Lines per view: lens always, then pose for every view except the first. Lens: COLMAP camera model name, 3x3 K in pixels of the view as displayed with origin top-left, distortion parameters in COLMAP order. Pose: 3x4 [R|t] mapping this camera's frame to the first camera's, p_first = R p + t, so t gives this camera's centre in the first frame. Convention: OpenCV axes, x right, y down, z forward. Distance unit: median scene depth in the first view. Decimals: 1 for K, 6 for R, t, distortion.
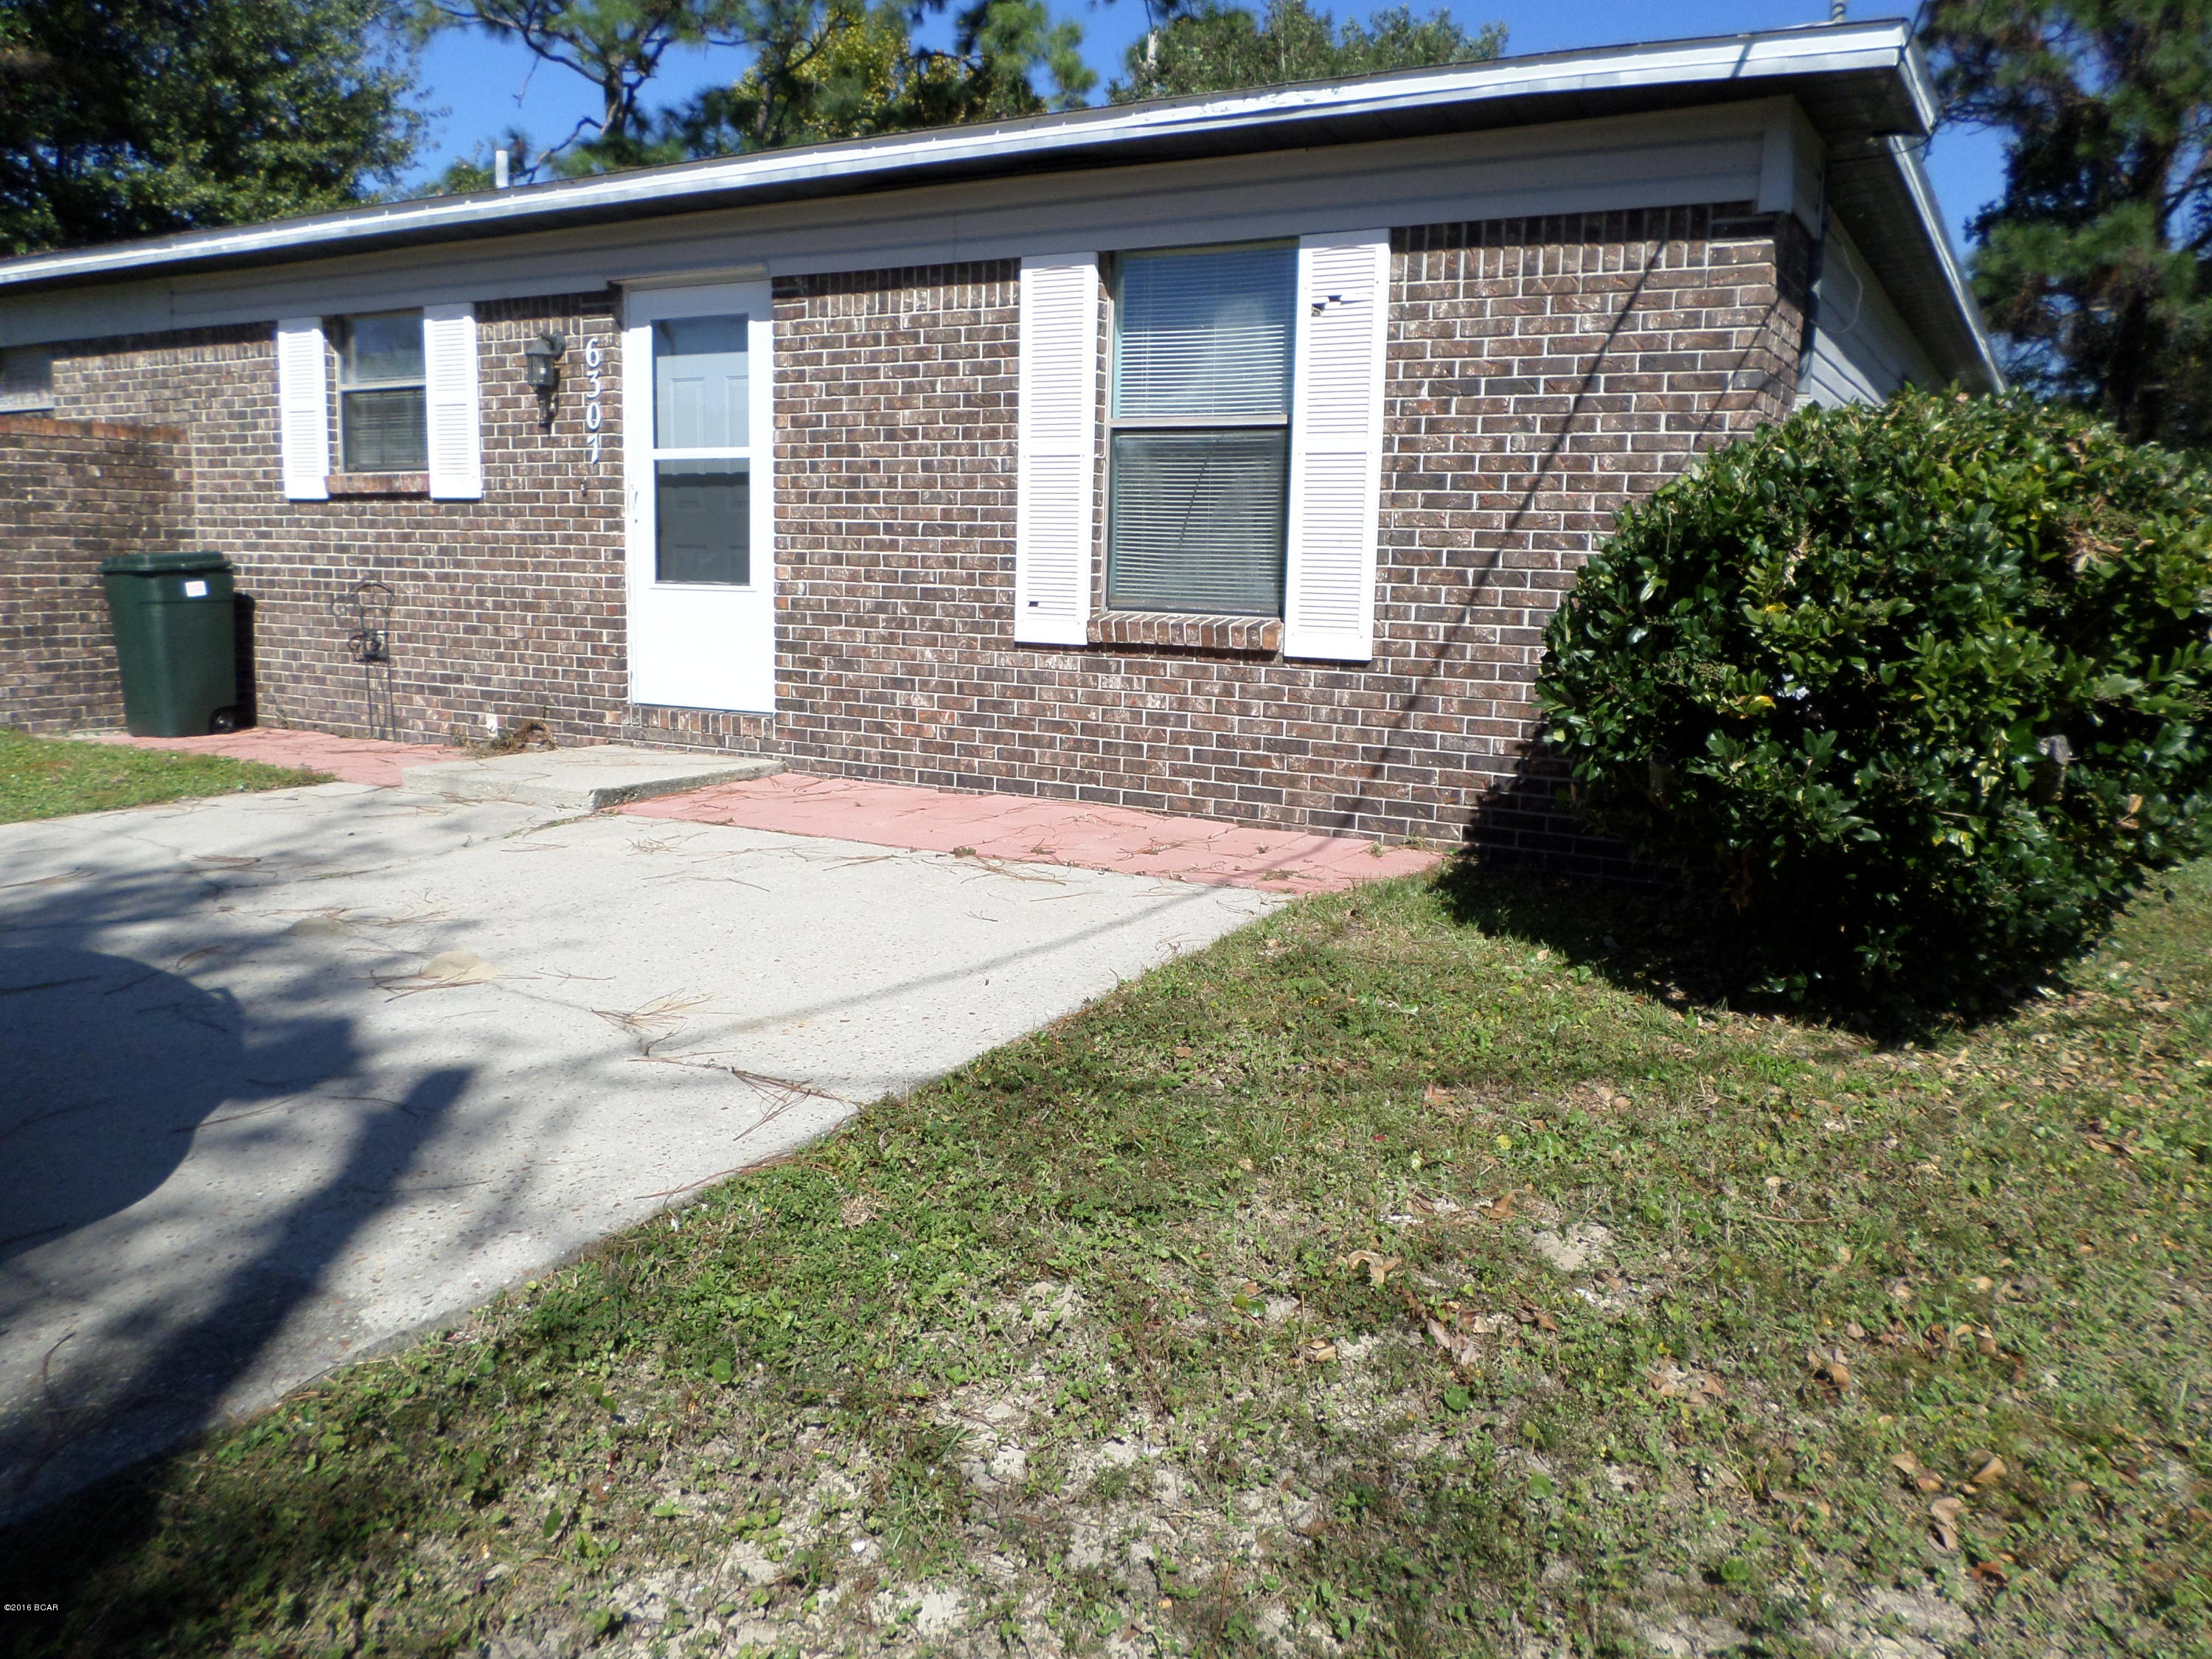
lens RADIAL K [[1668.5, 0, 1109.3], [0, 1668.5, 832.5], [0, 0, 1]] dist [-0.031635, -0.008117]
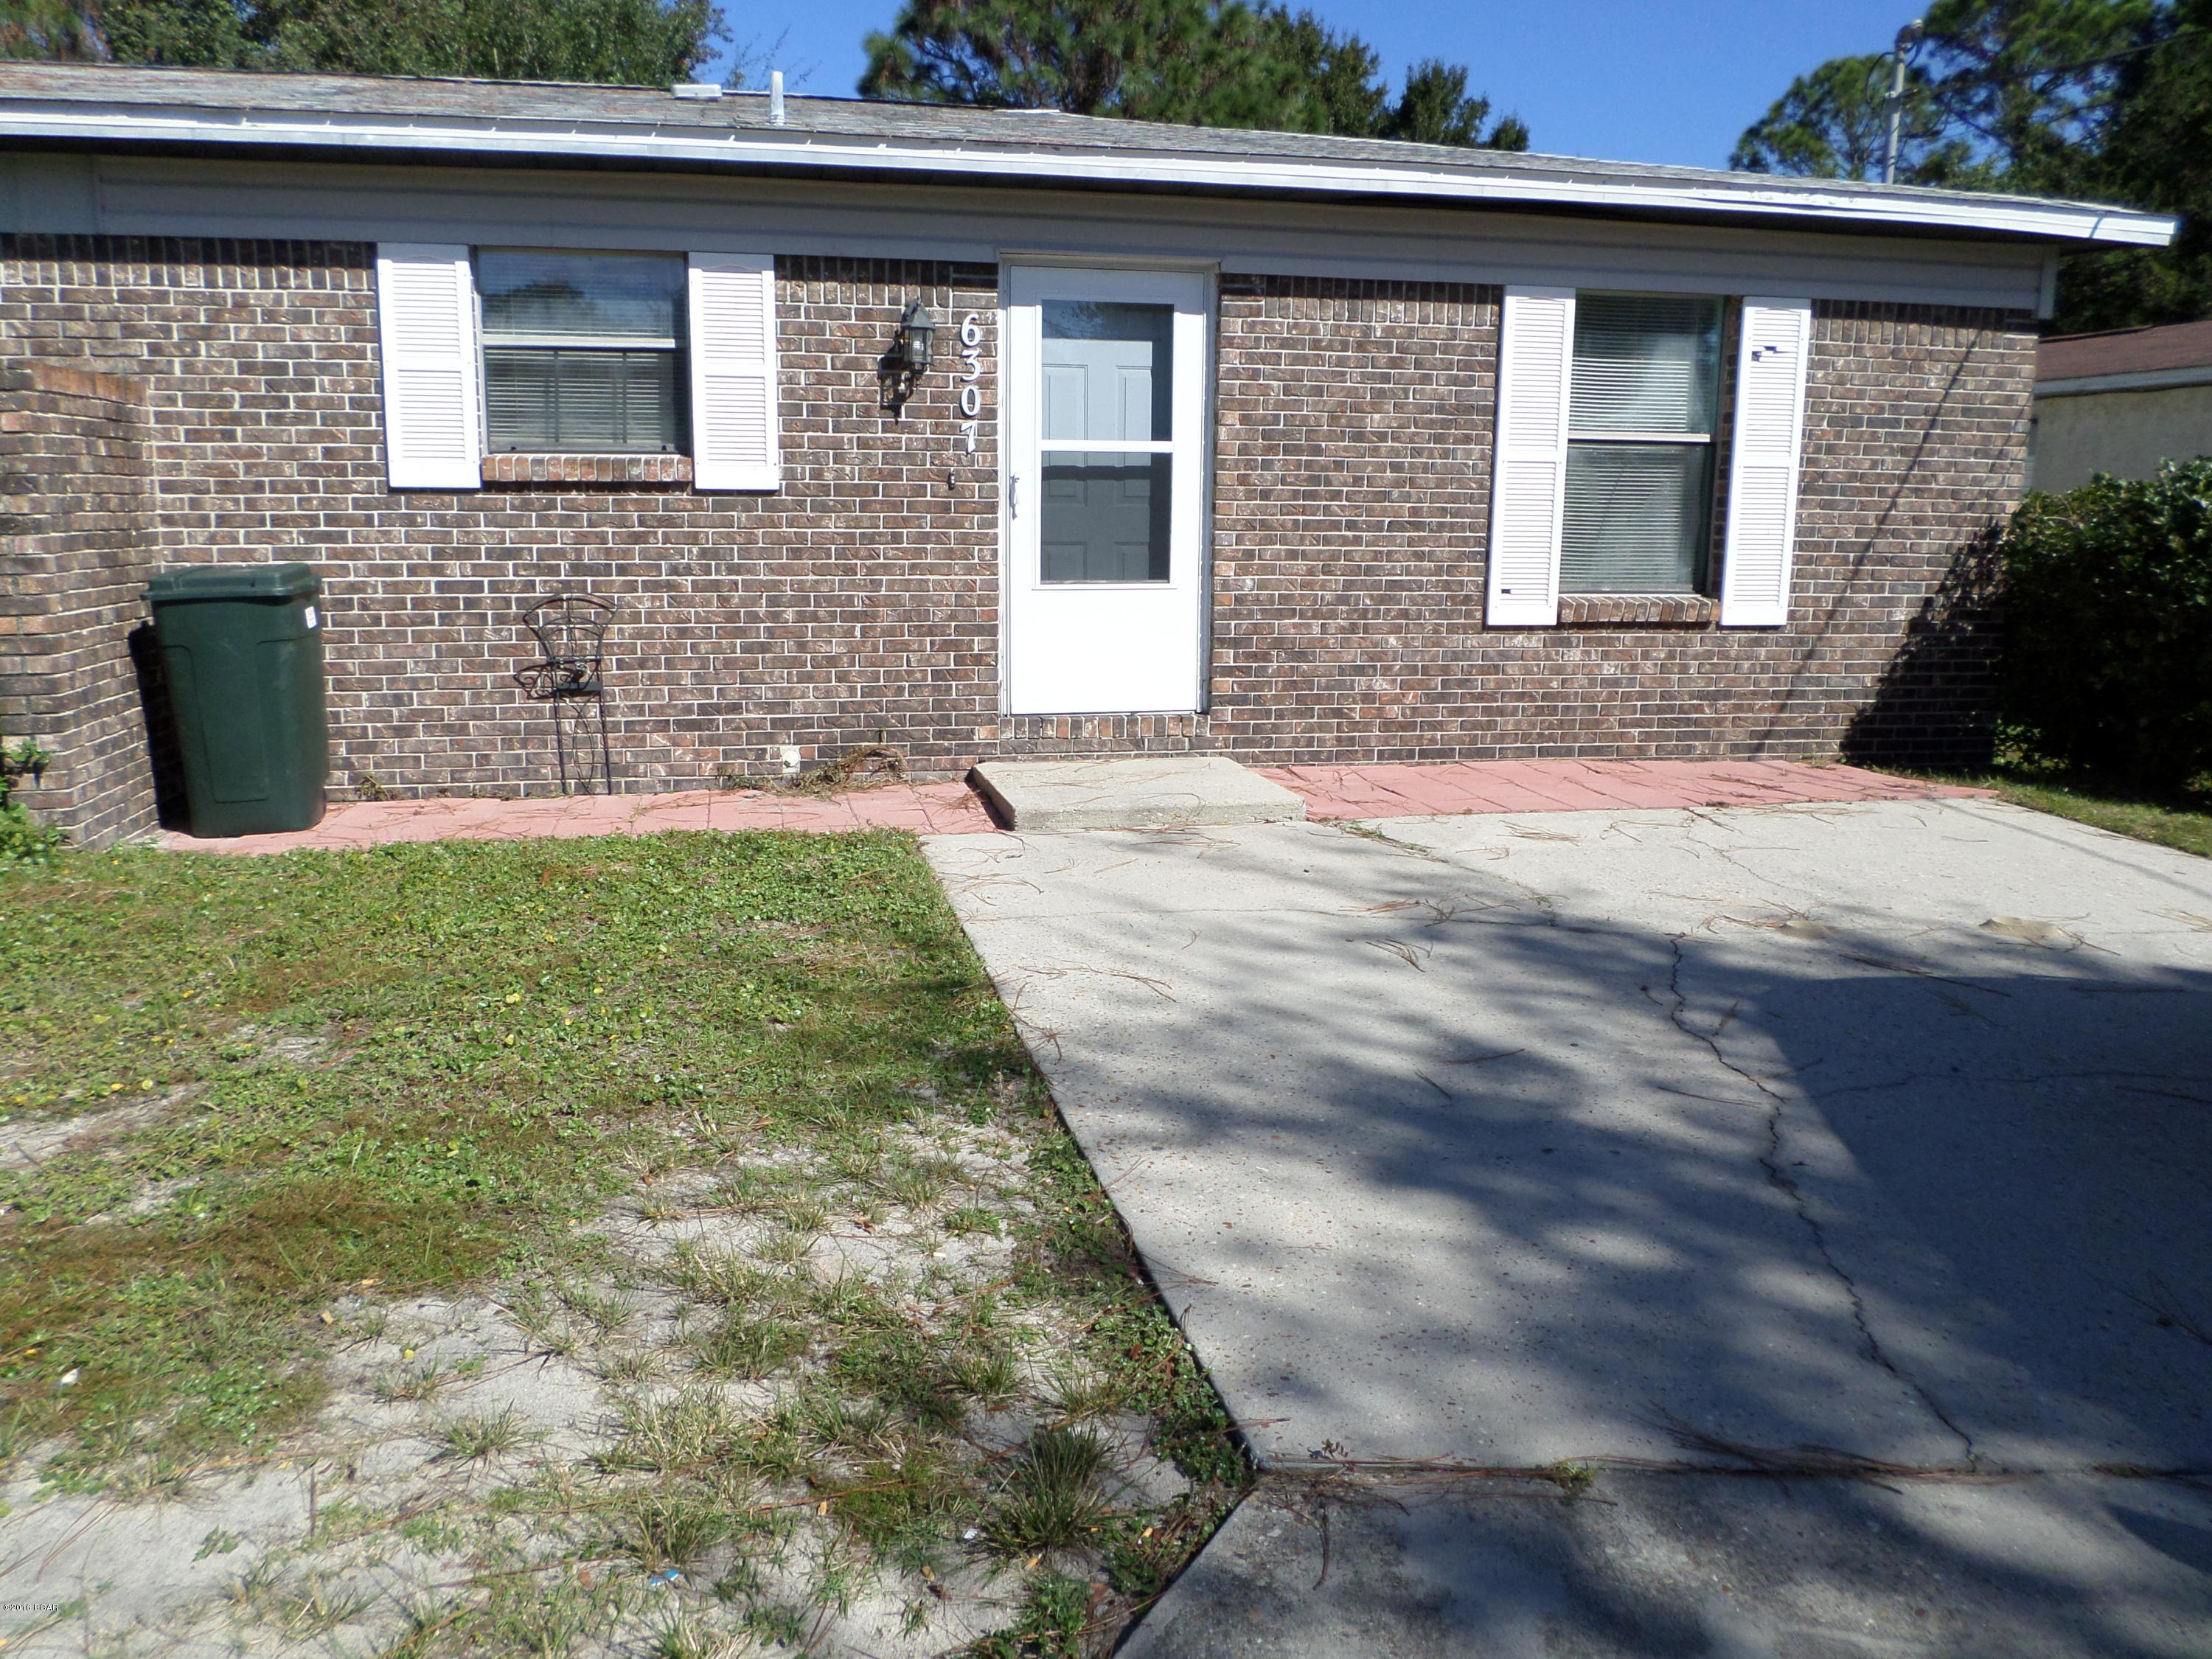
lens RADIAL K [[1668.5, 0, 1107.0], [0, 1668.5, 828.6], [0, 0, 1]] dist [-0.031635, -0.008117]
pose [[0.752831, -0.139377, 0.643288, -0.951172], [0.114635, 0.990151, 0.080373, -0.093662], [-0.648155, 0.013236, 0.761394, 0.295110]]
